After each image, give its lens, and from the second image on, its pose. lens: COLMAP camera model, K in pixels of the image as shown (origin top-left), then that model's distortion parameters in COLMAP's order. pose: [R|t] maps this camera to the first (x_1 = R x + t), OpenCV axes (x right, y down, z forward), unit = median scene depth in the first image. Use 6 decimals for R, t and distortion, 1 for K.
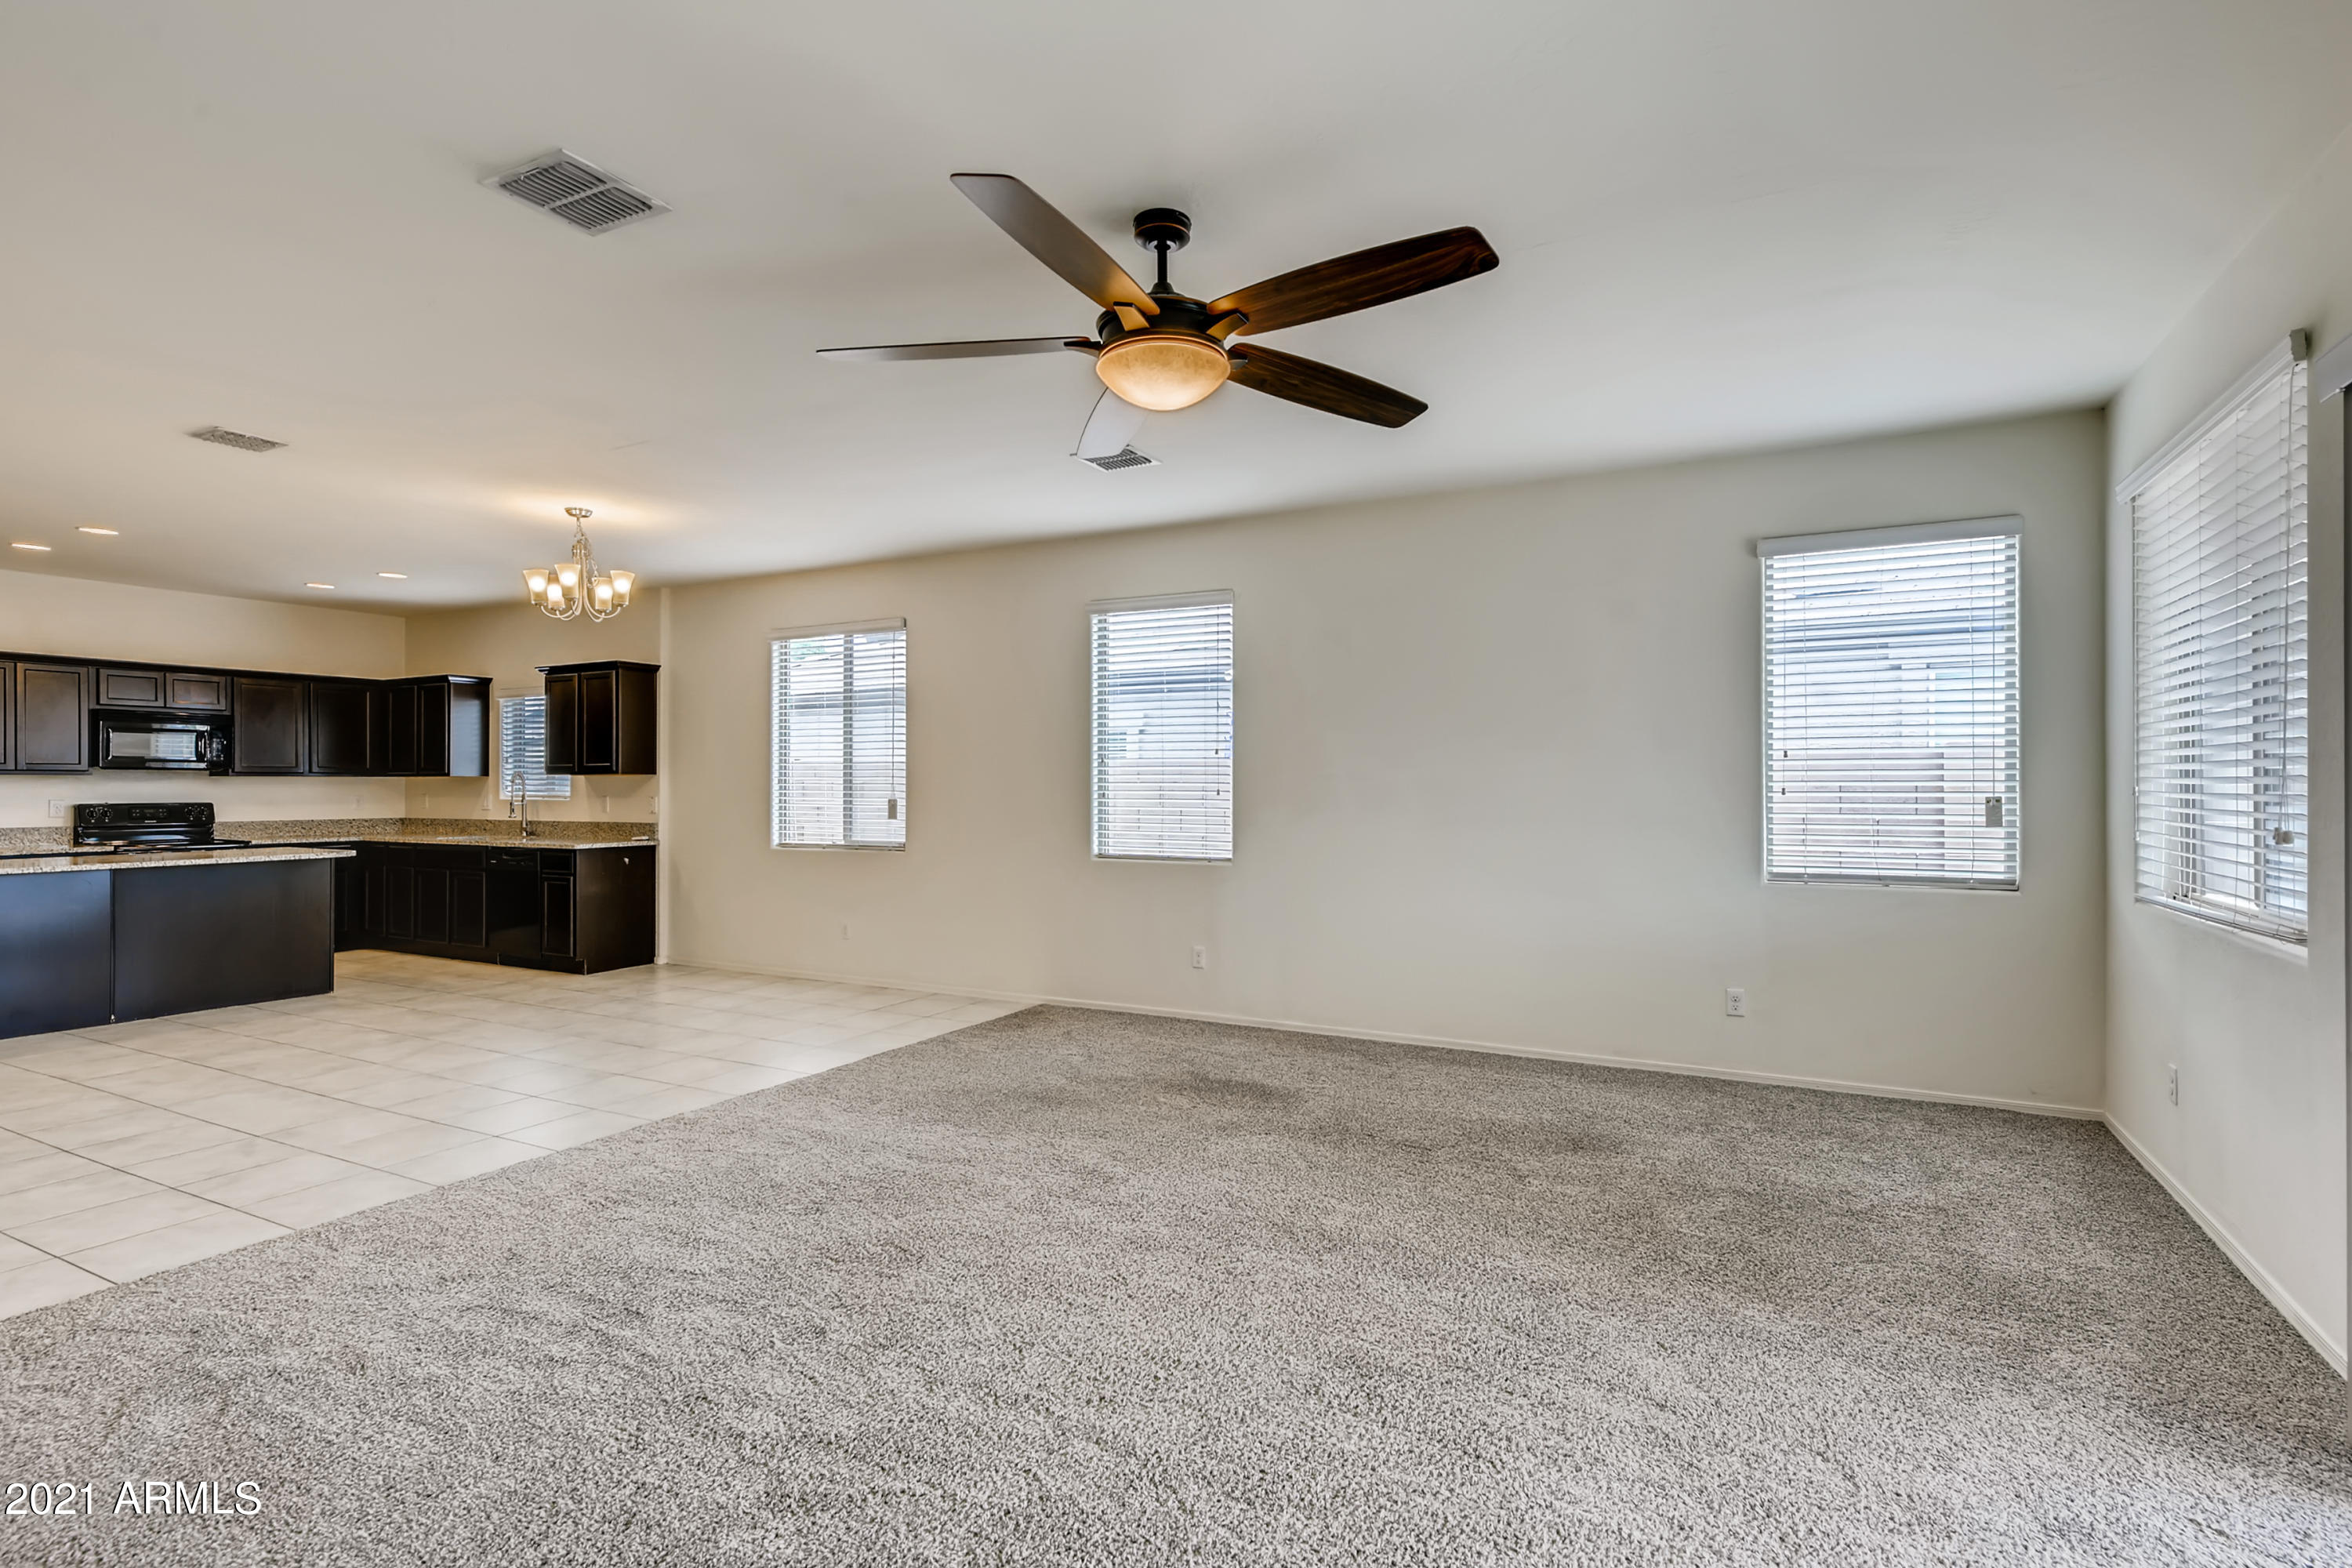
lens RADIAL K [[1131.6, 0, 1166.5], [0, 1131.6, 784.8], [0, 0, 1]] dist [0.014678, -0.000308]
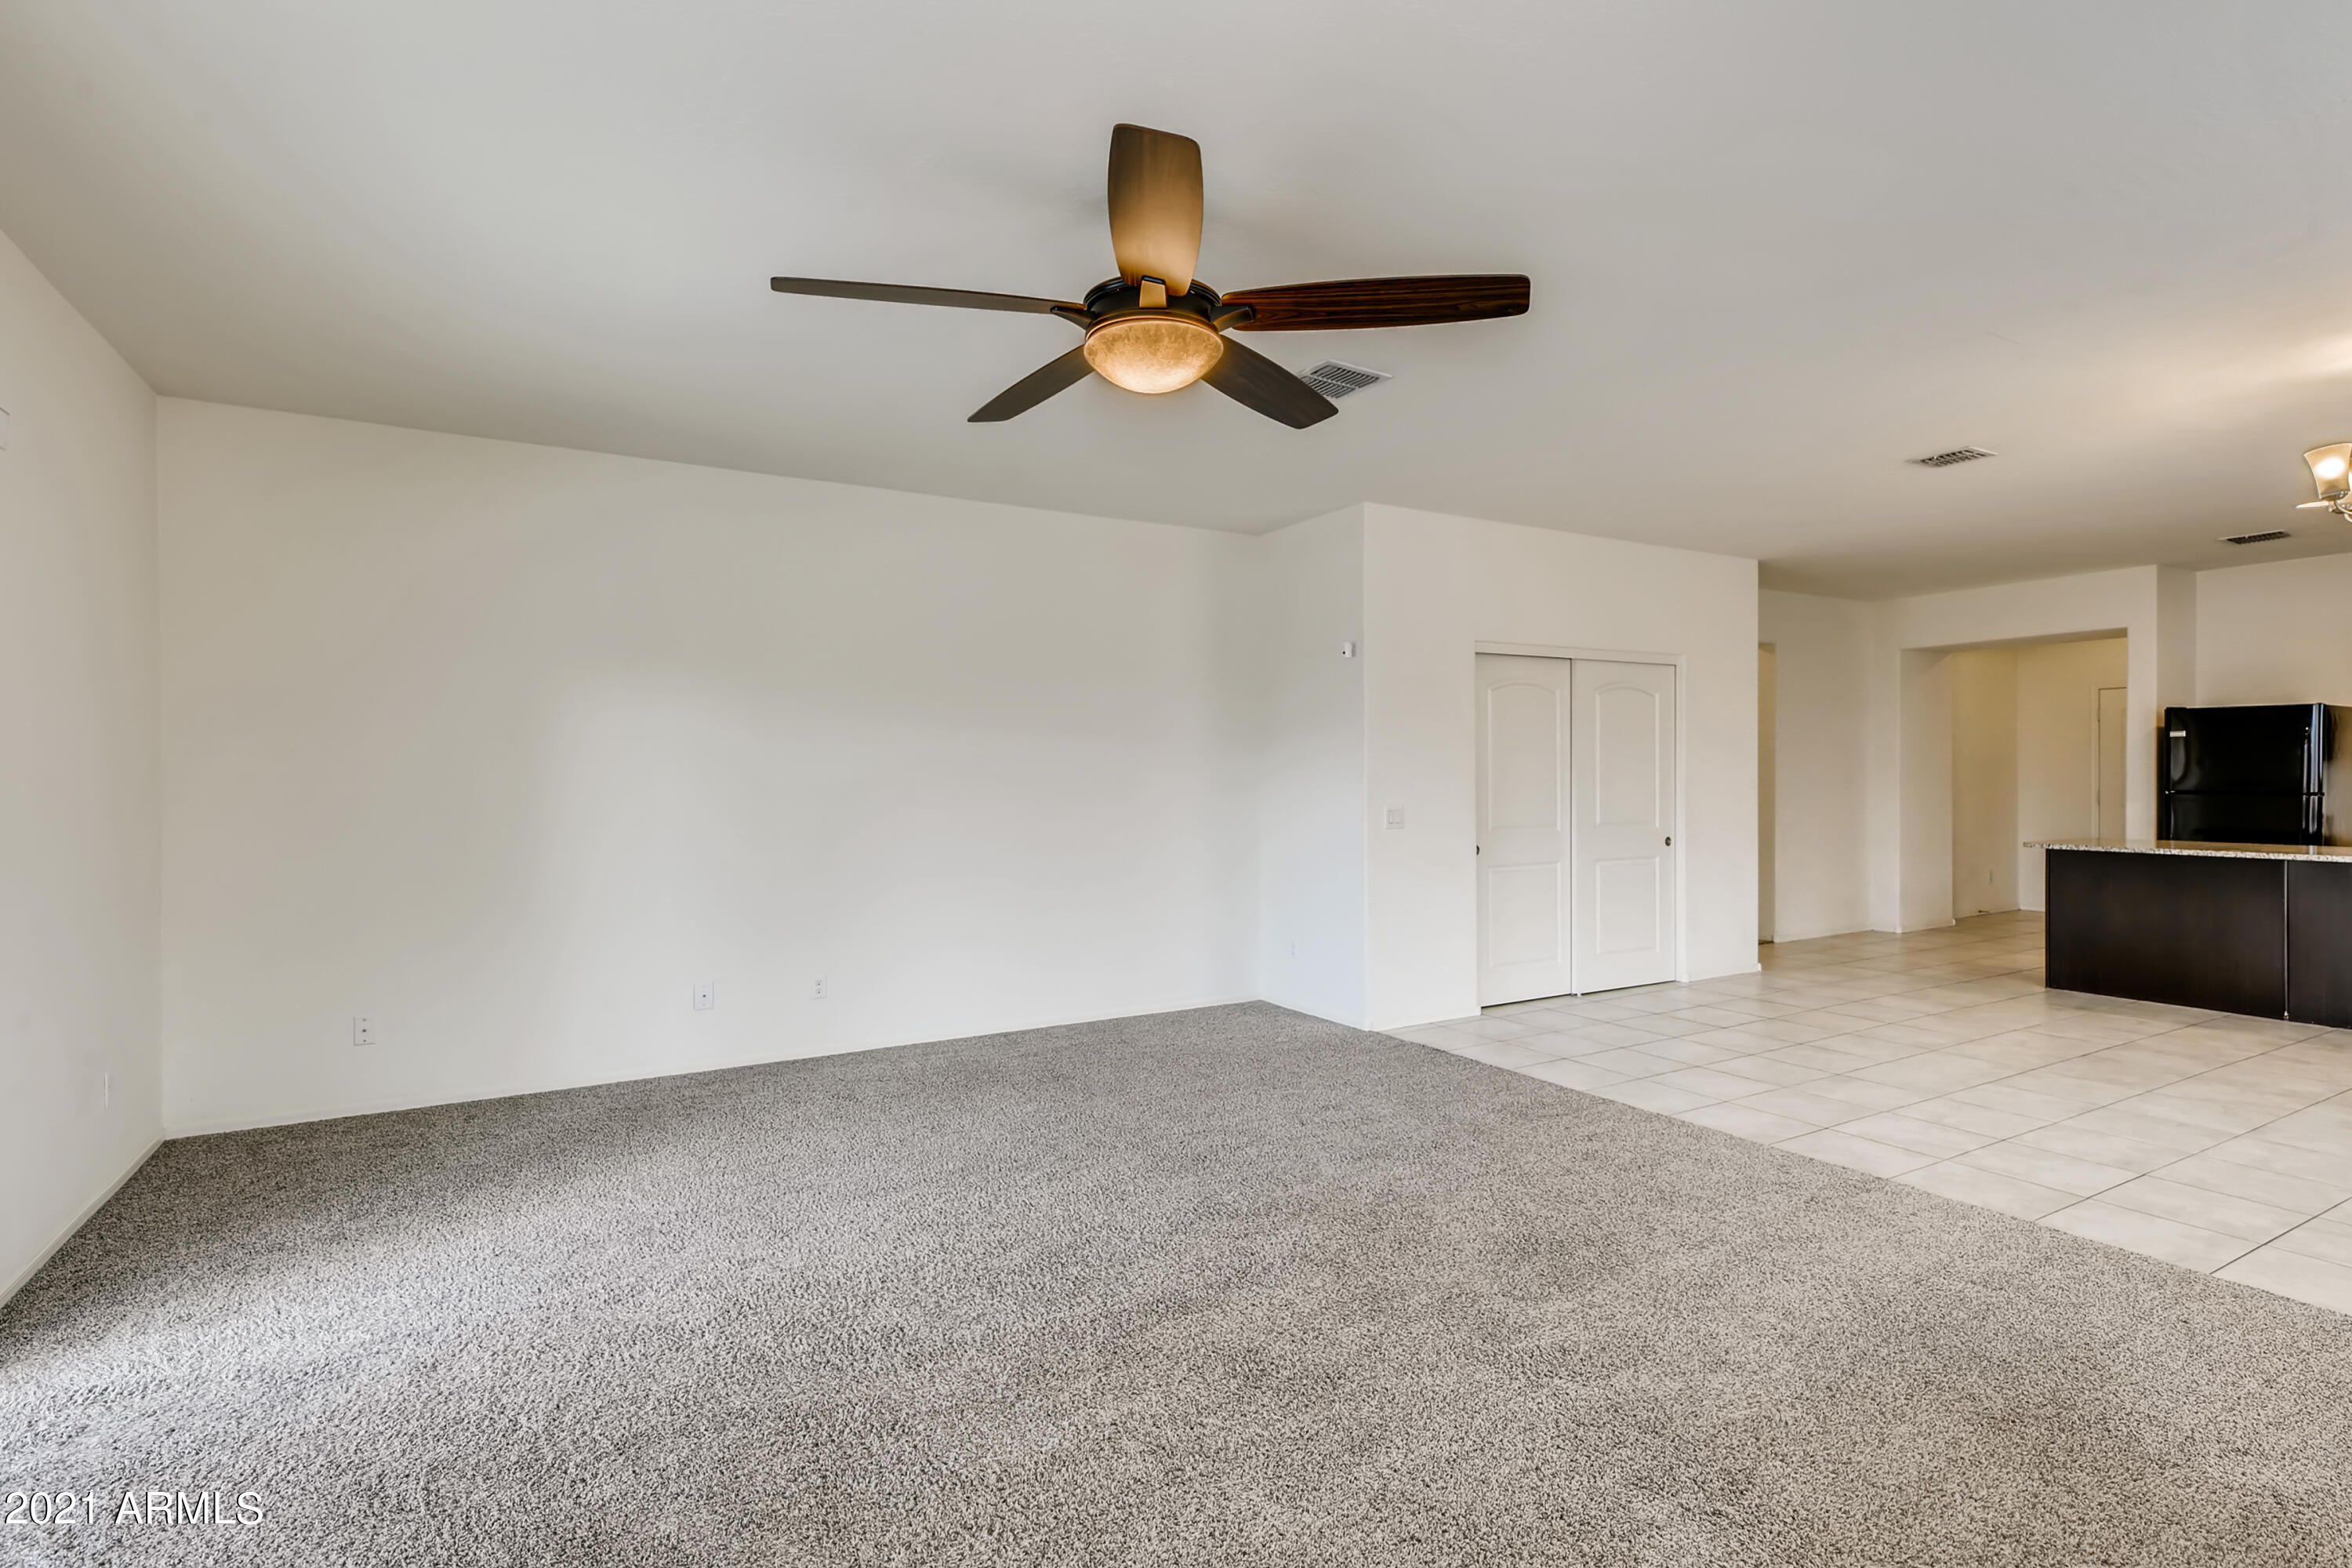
lens RADIAL K [[1131.6, 0, 1166.5], [0, 1131.6, 784.8], [0, 0, 1]] dist [0.014678, -0.000308]
pose [[-0.523384, 0.012519, -0.852005, 0.335379], [0.005962, 0.999921, 0.011029, -0.004565], [0.852076, 0.000693, -0.523418, 0.614796]]
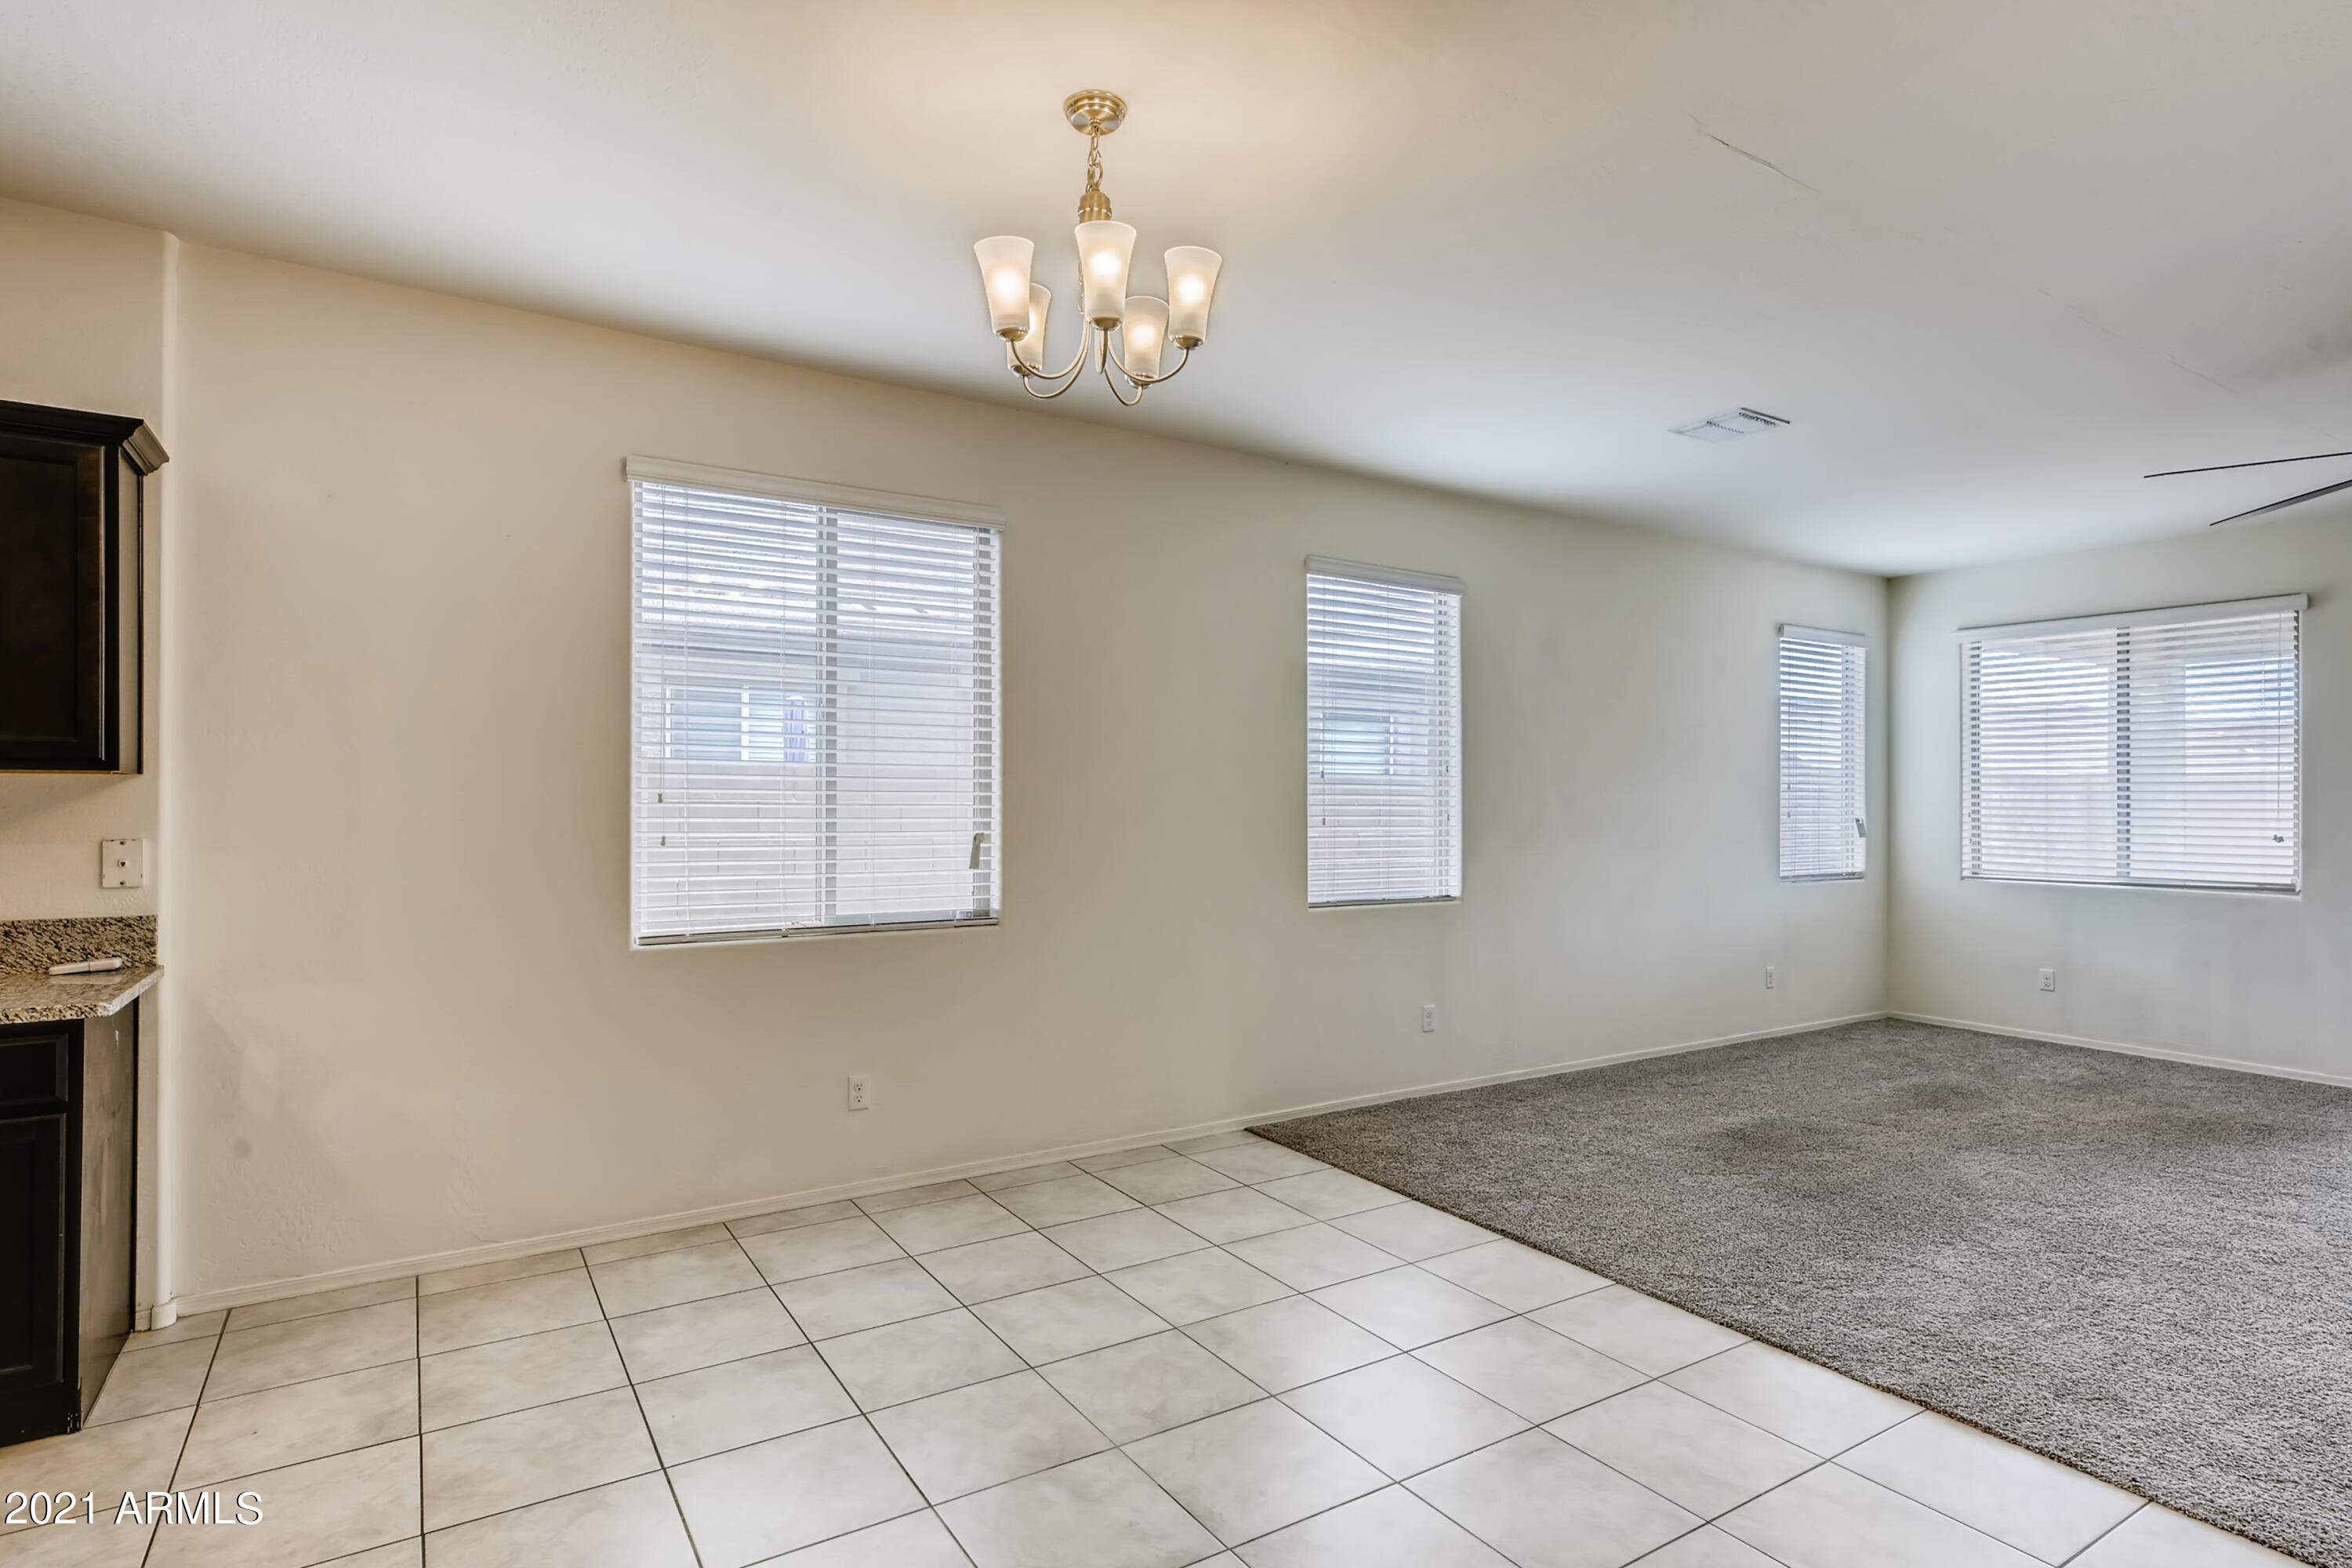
lens RADIAL K [[1209.8, 0, 1174.1], [0, 1209.8, 799.1], [0, 0, 1]] dist [0.003998, 0.001757]
pose [[0.485105, 0.006022, 0.874435, -0.711027], [-0.005234, 0.999978, -0.003983, -0.001987], [-0.874440, -0.002644, 0.485126, 0.634704]]
